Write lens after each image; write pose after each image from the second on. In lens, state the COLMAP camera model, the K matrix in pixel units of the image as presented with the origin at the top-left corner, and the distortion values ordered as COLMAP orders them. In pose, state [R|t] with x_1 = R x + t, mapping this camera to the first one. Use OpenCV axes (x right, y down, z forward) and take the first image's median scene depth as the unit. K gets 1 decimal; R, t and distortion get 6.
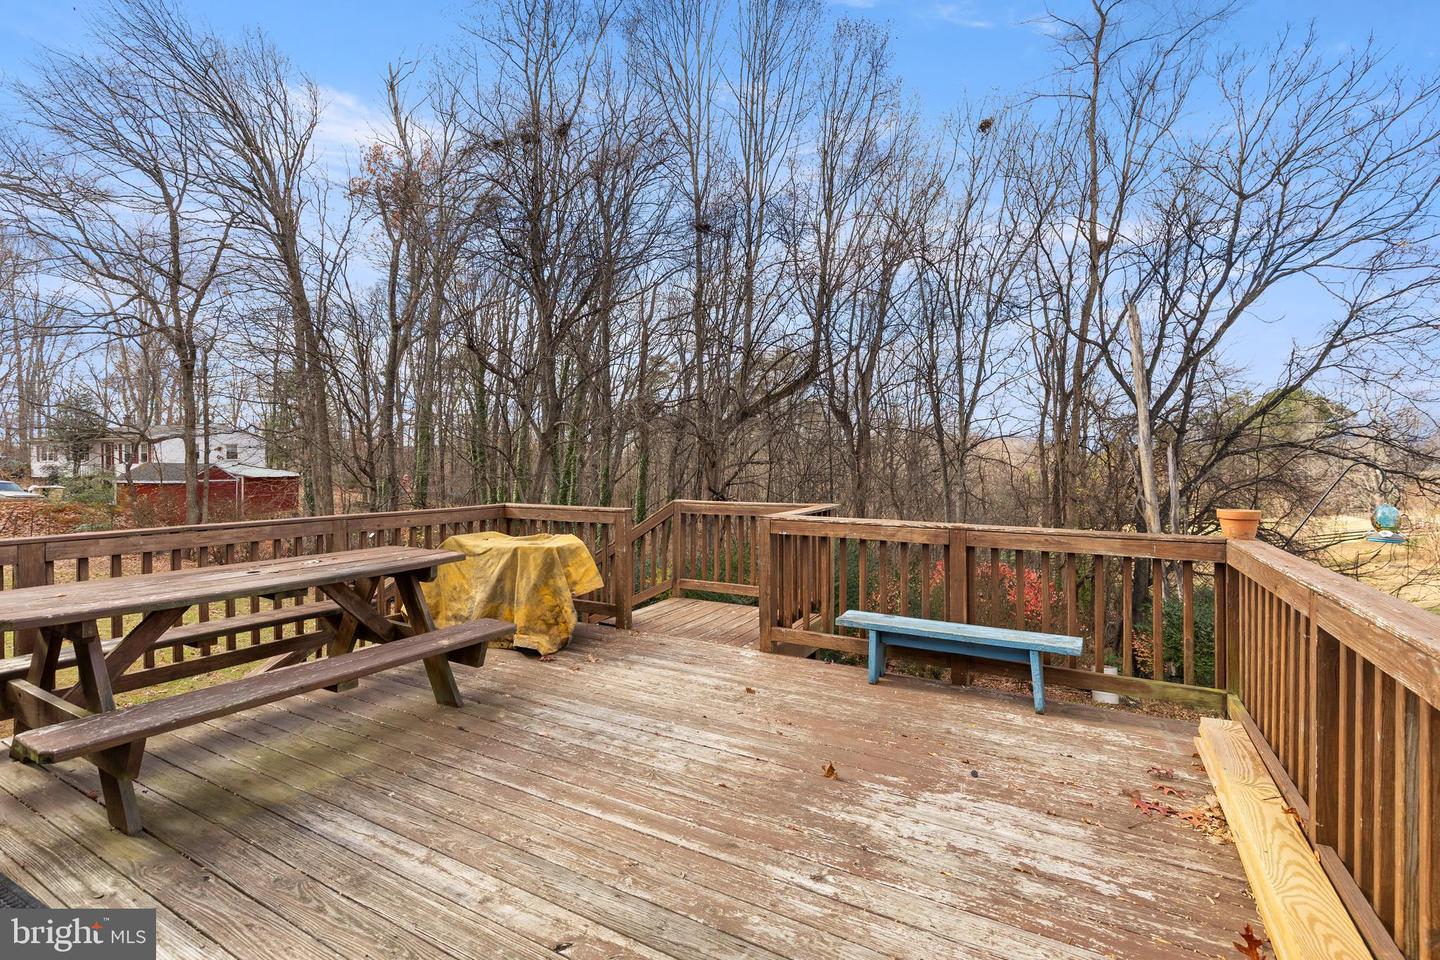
lens RADIAL K [[653.0, 0, 719.6], [0, 653.0, 474.1], [0, 0, 1]] dist [0.004268, 0.000169]
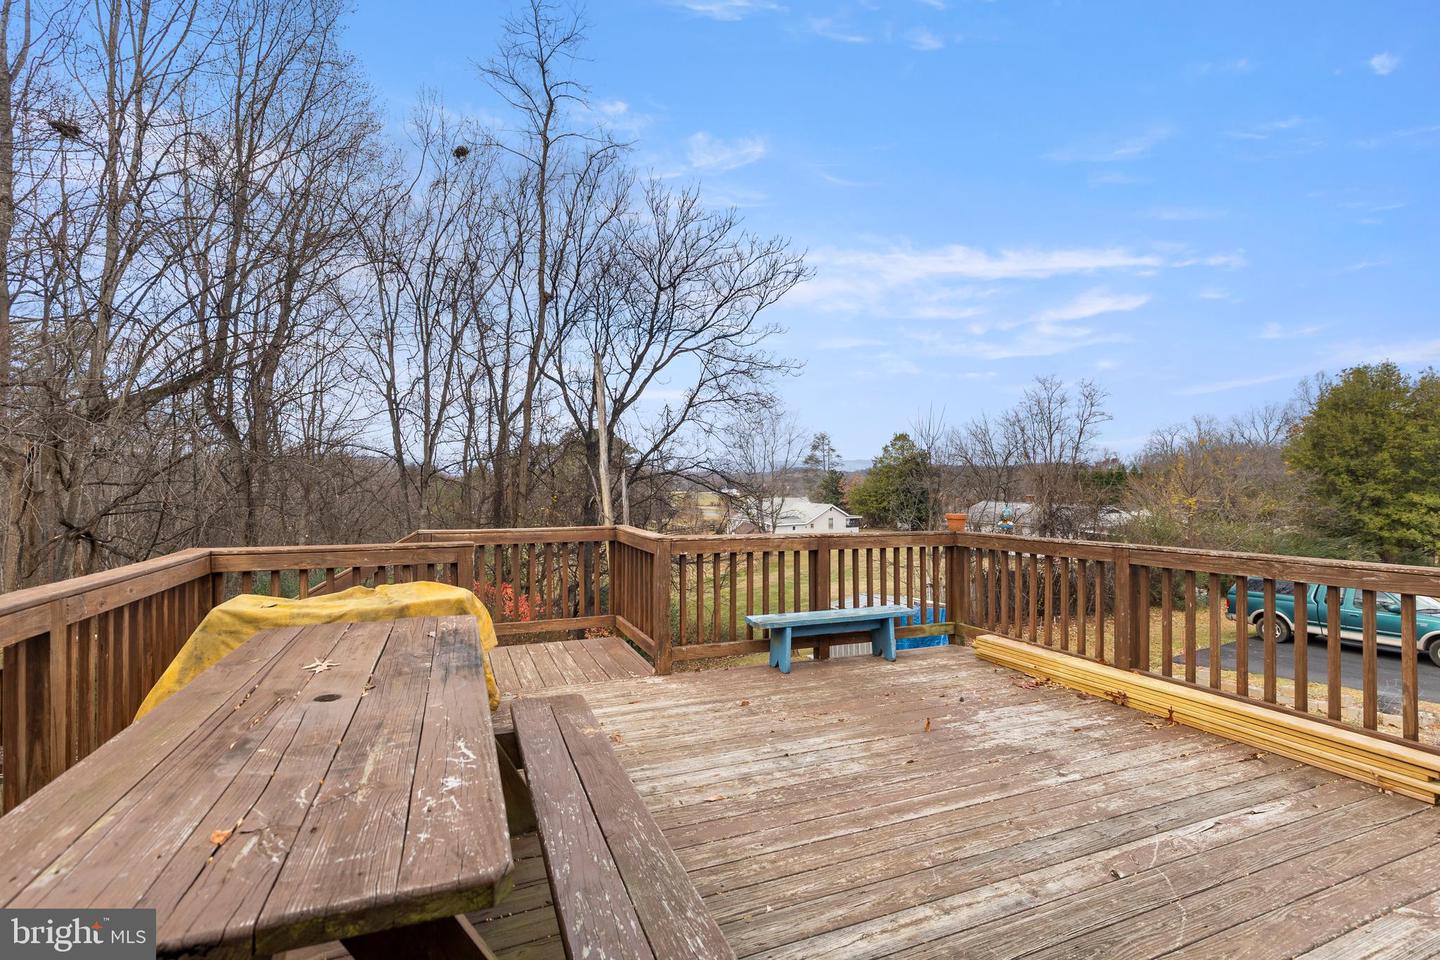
lens RADIAL K [[653.0, 0, 719.6], [0, 653.0, 474.1], [0, 0, 1]] dist [0.004268, 0.000169]
pose [[0.613656, 0.016632, 0.789398, -1.072070], [0.010420, 0.999520, -0.029159, -0.003220], [-0.789505, 0.026119, 0.613188, 0.515559]]
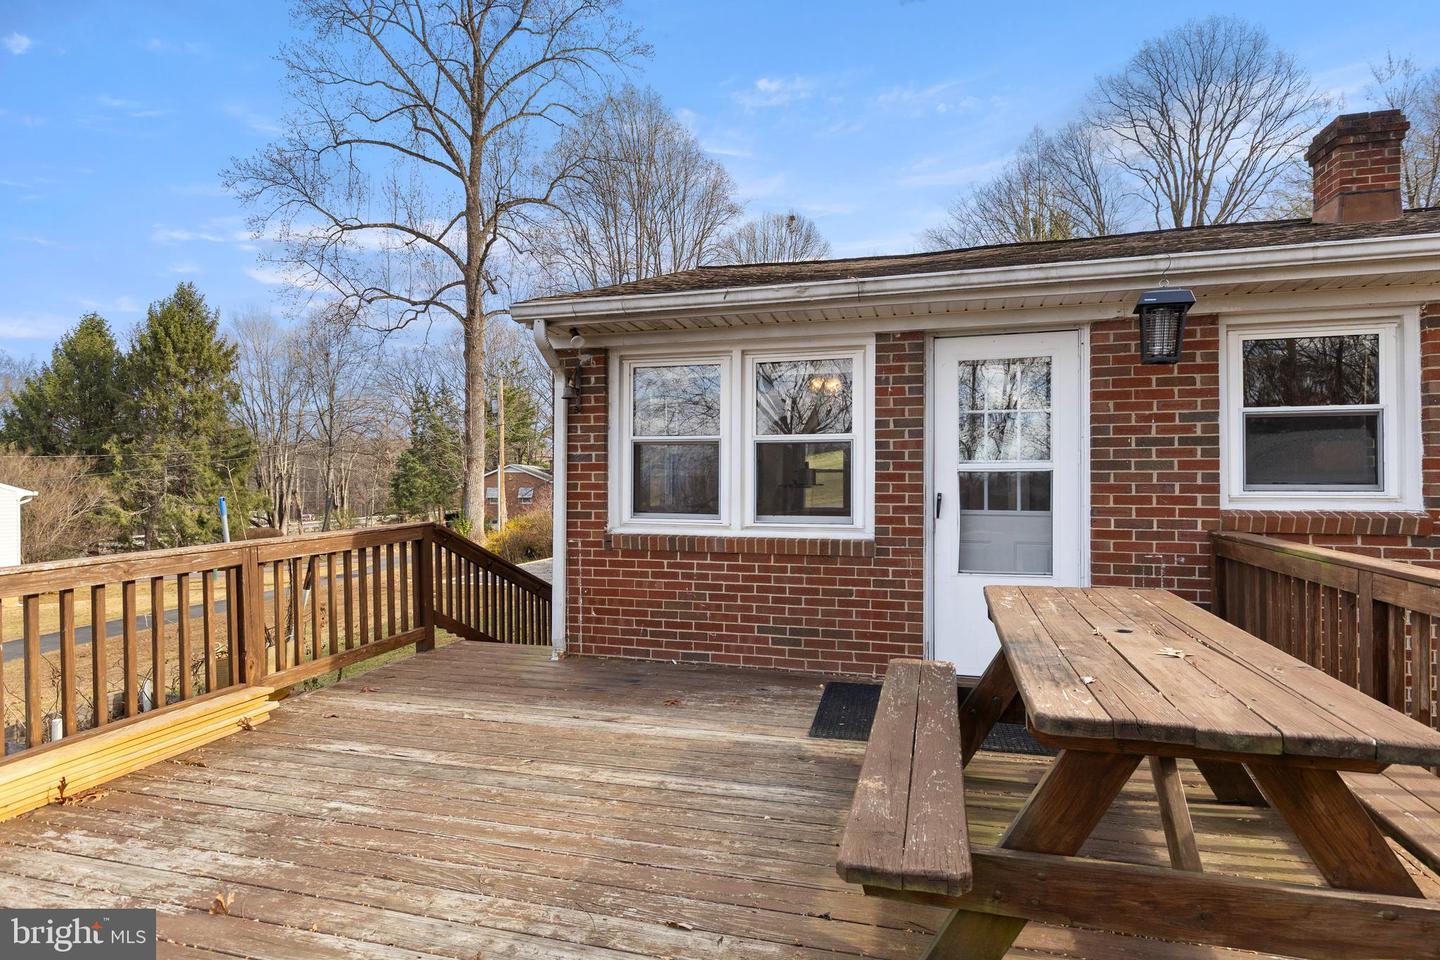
lens RADIAL K [[739.9, 0, 719.7], [0, 739.9, 481.0], [0, 0, 1]] dist [-0.005723, -0.001346]
pose [[-0.970975, 0.013987, -0.238771, -0.171947], [0.008039, 0.999633, 0.025865, -0.025124], [0.239045, 0.023195, -0.970731, 1.862992]]
